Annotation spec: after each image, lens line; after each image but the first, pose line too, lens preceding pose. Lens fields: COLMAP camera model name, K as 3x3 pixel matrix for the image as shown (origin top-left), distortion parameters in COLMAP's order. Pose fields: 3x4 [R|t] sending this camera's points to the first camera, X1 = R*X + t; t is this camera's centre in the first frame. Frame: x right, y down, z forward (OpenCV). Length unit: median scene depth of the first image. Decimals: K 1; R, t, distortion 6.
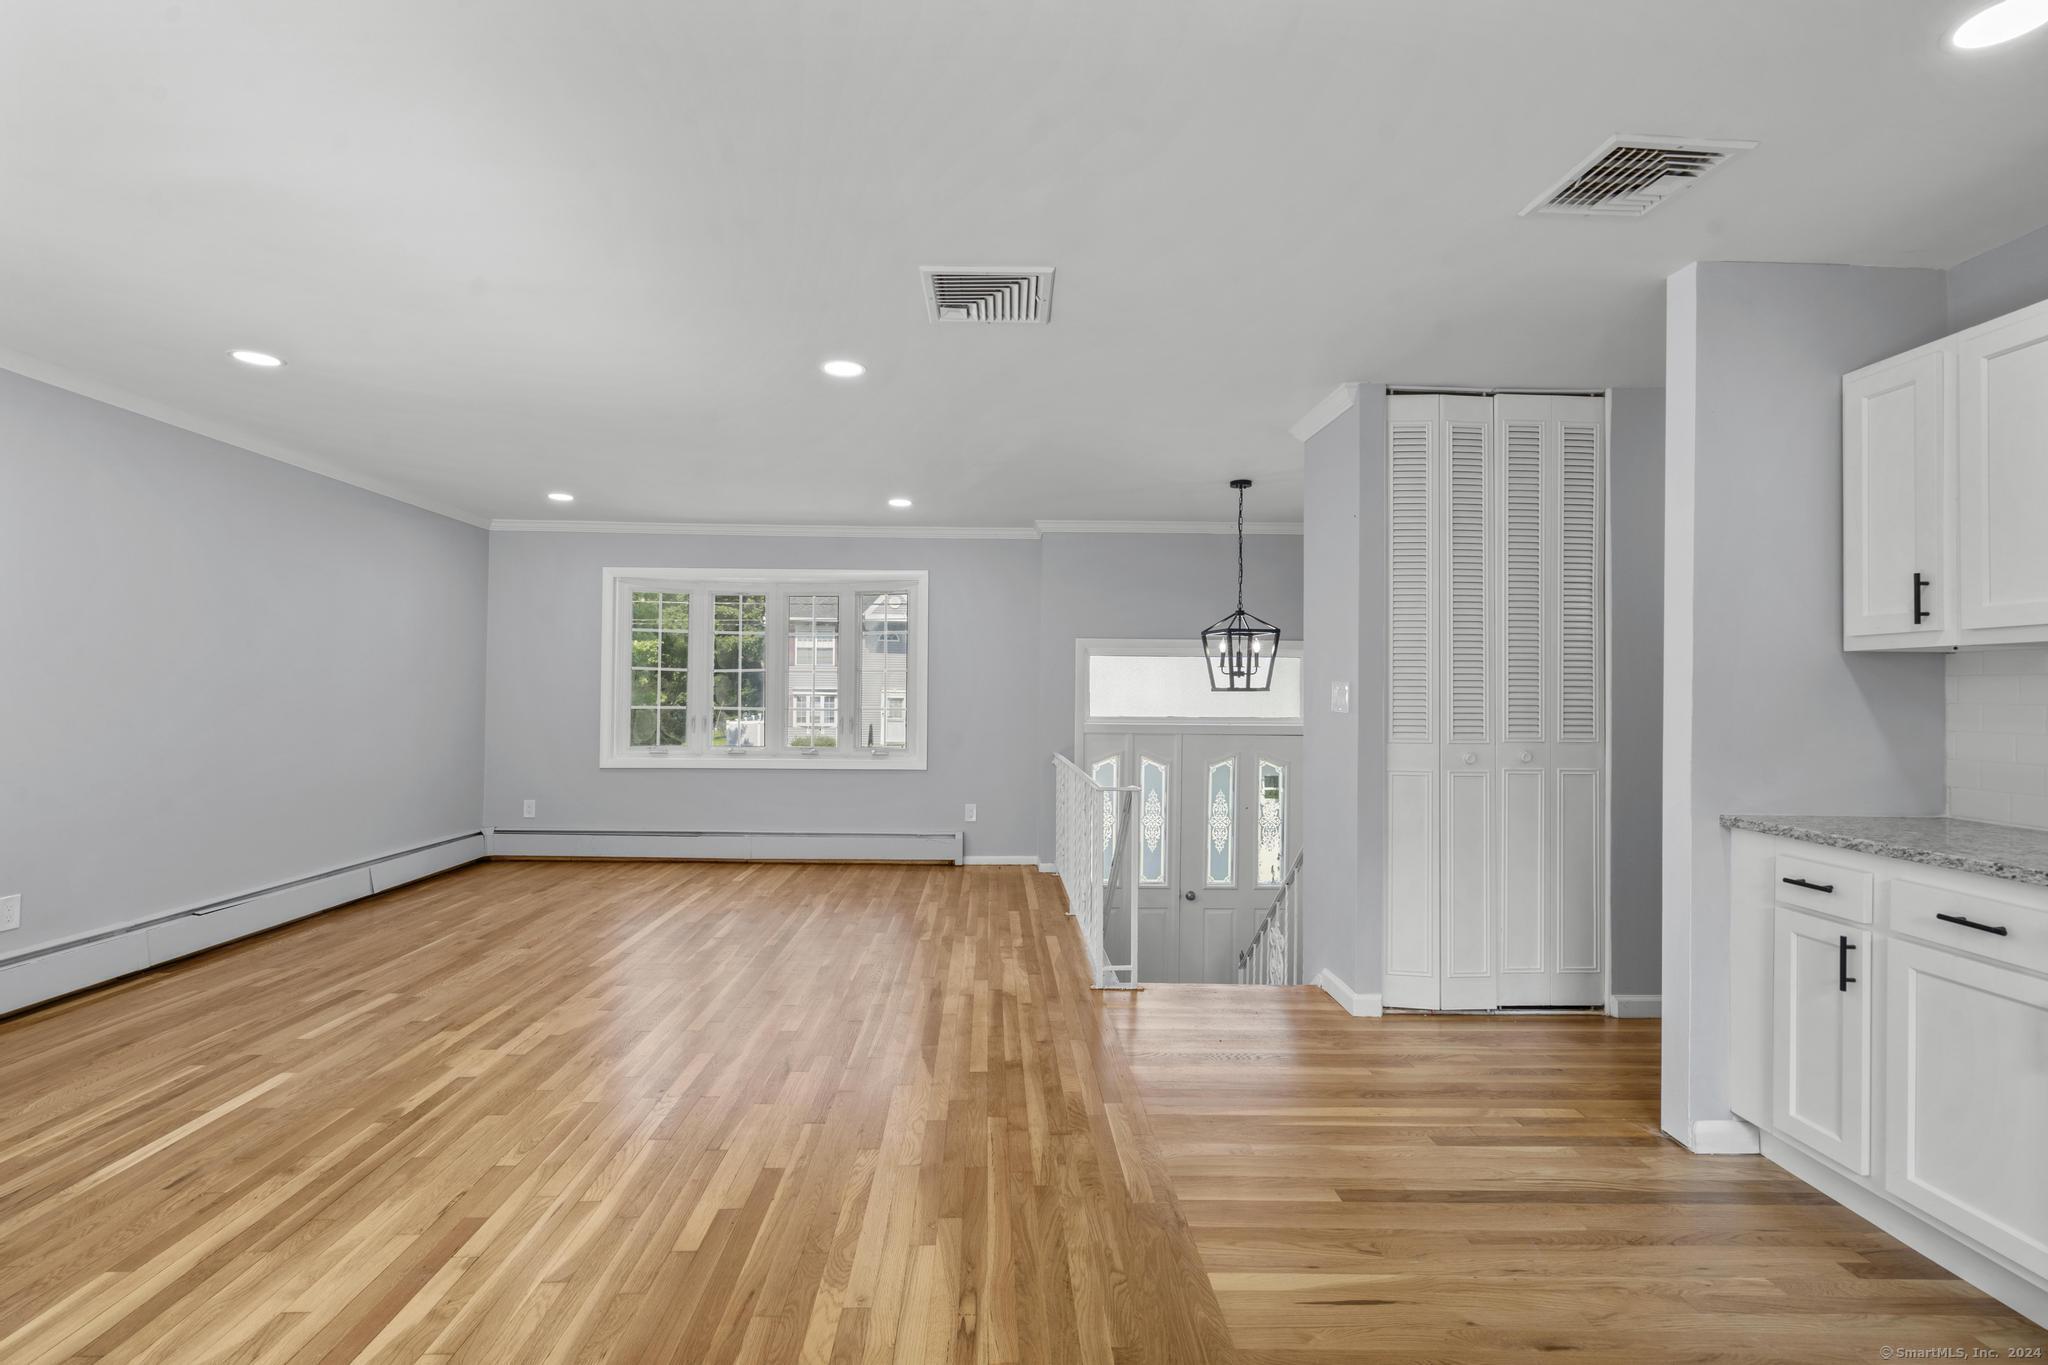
lens RADIAL K [[950.6, 0, 1016.8], [0, 950.6, 673.3], [0, 0, 1]] dist [-0.000730, 0.000258]
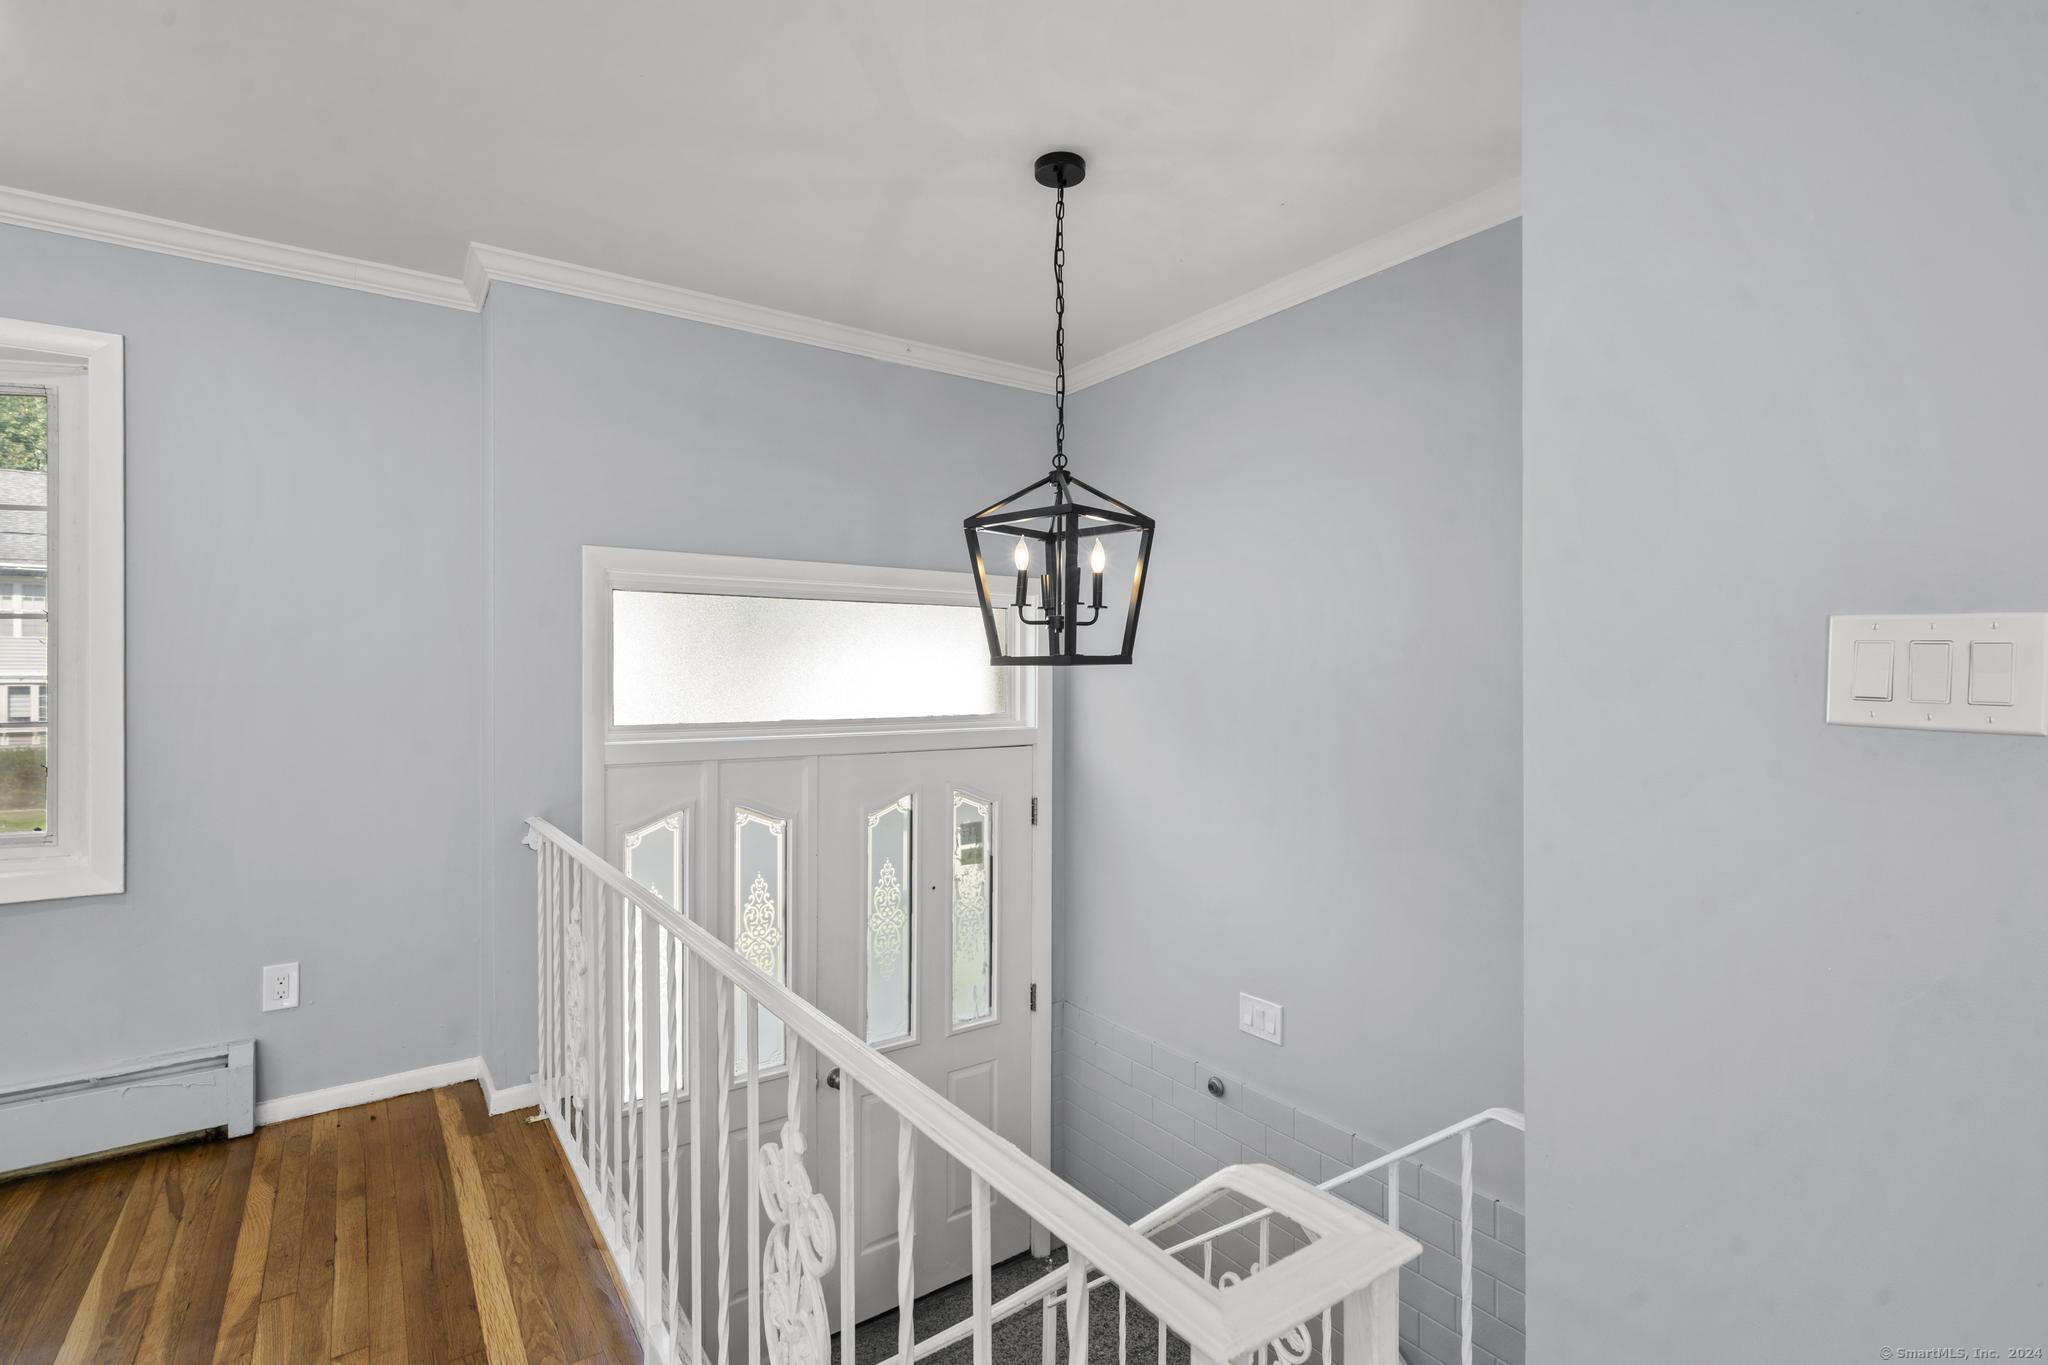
lens RADIAL K [[950.6, 0, 1016.8], [0, 950.6, 673.3], [0, 0, 1]] dist [-0.000730, 0.000258]
pose [[0.835904, -0.008183, 0.548815, -0.009873], [-0.001868, 0.999841, 0.017752, 0.013004], [-0.548873, -0.015864, 0.835755, 0.556353]]
